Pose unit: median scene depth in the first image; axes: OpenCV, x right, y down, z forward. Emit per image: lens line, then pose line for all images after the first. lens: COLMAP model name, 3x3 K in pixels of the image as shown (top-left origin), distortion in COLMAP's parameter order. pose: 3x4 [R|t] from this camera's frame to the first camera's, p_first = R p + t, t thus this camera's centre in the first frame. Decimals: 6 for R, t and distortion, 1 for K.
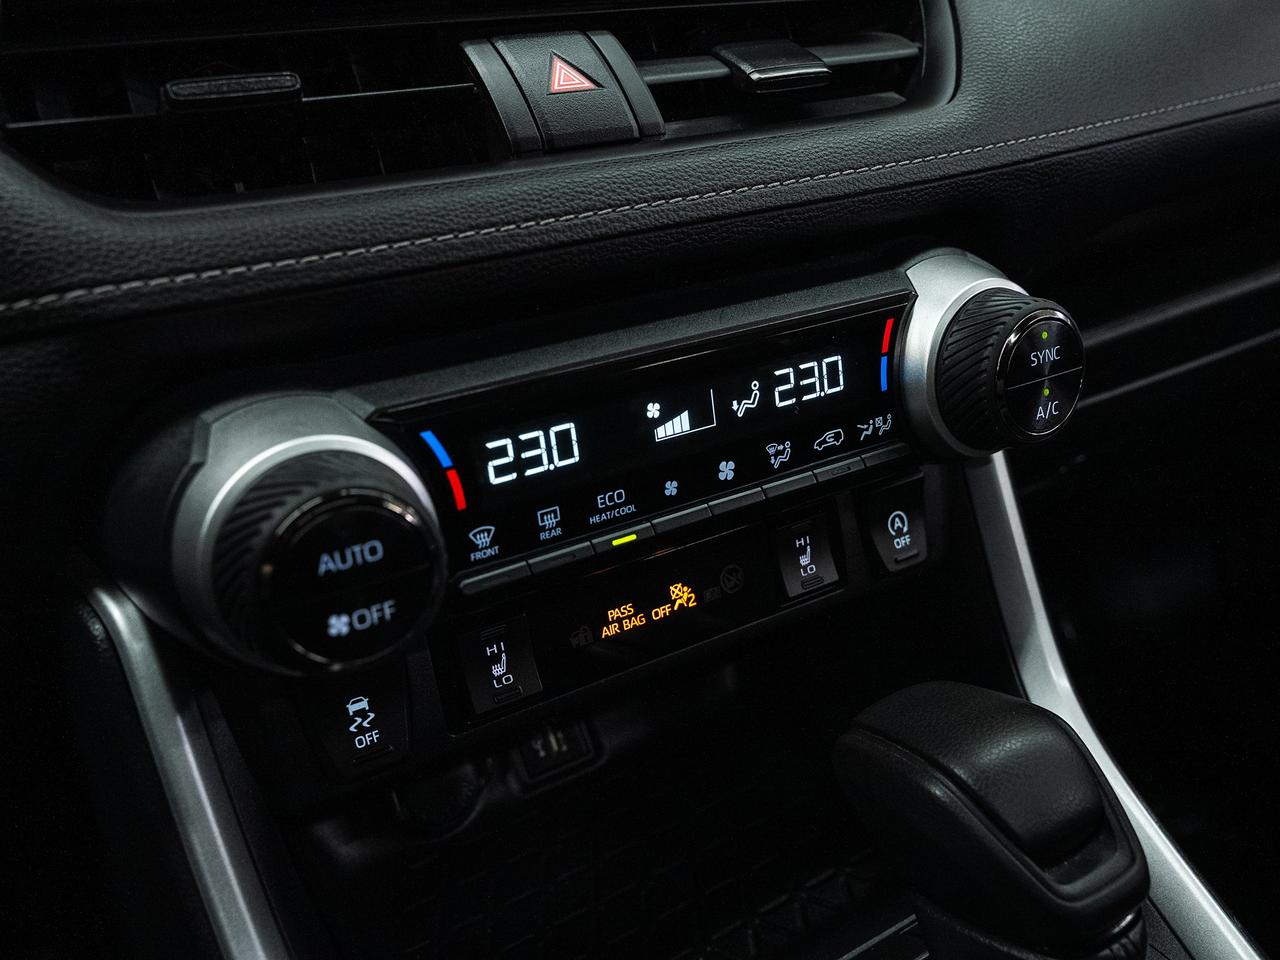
lens RADIAL K [[1162.2, 0, 640.0], [0, 1162.2, 480.0], [0, 0, 1]] dist [-0.027918, -0.007619]
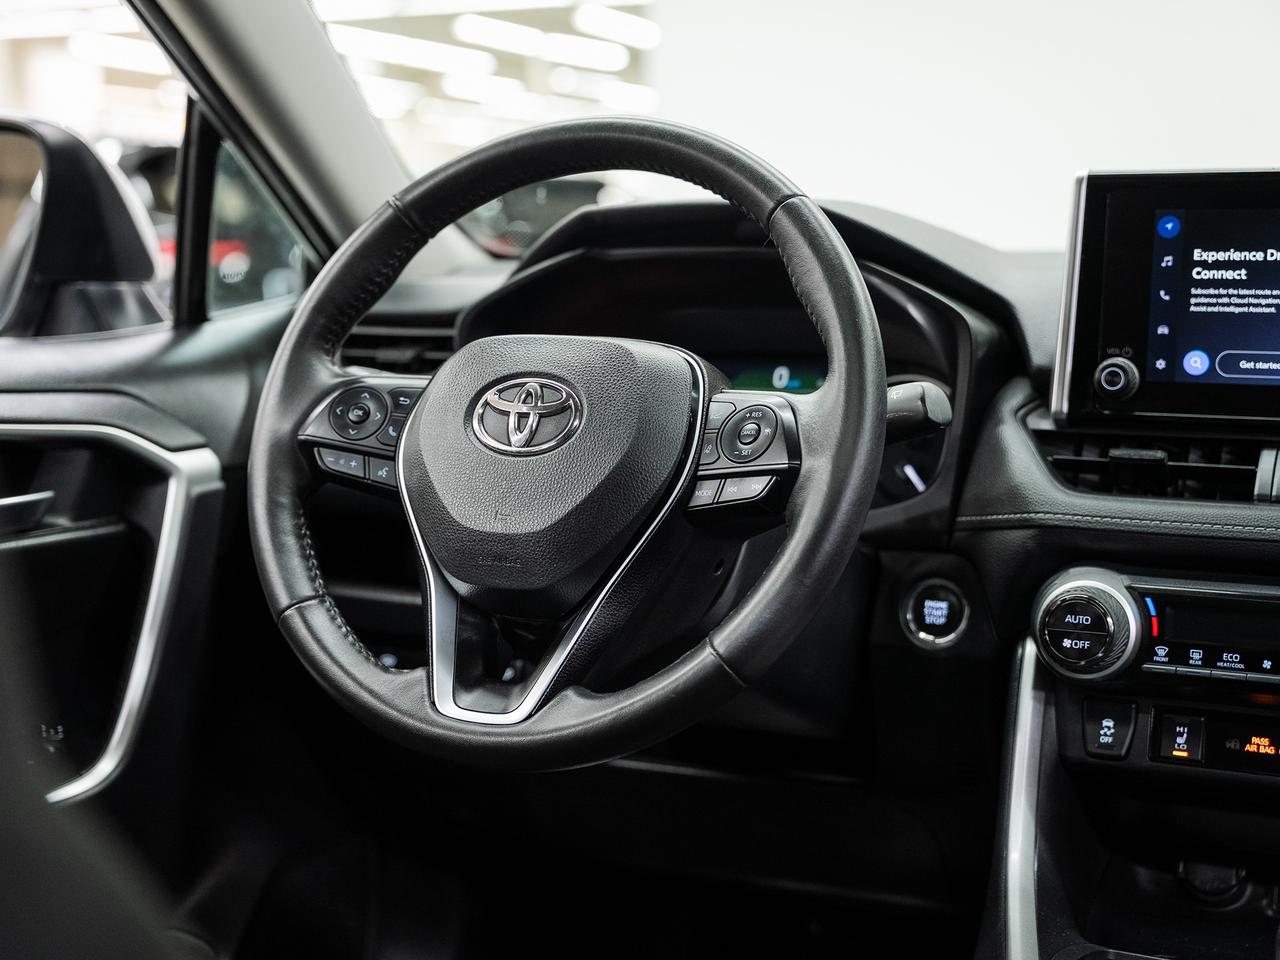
lens RADIAL K [[1829.4, 0, 640.0], [0, 1829.4, 480.0], [0, 0, 1]] dist [0.031614, 0.011911]
pose [[0.534473, 0.124088, -0.836027, 2.115859], [-0.368700, 0.924313, -0.098519, 0.436048], [0.760526, 0.360898, 0.539771, -1.699576]]
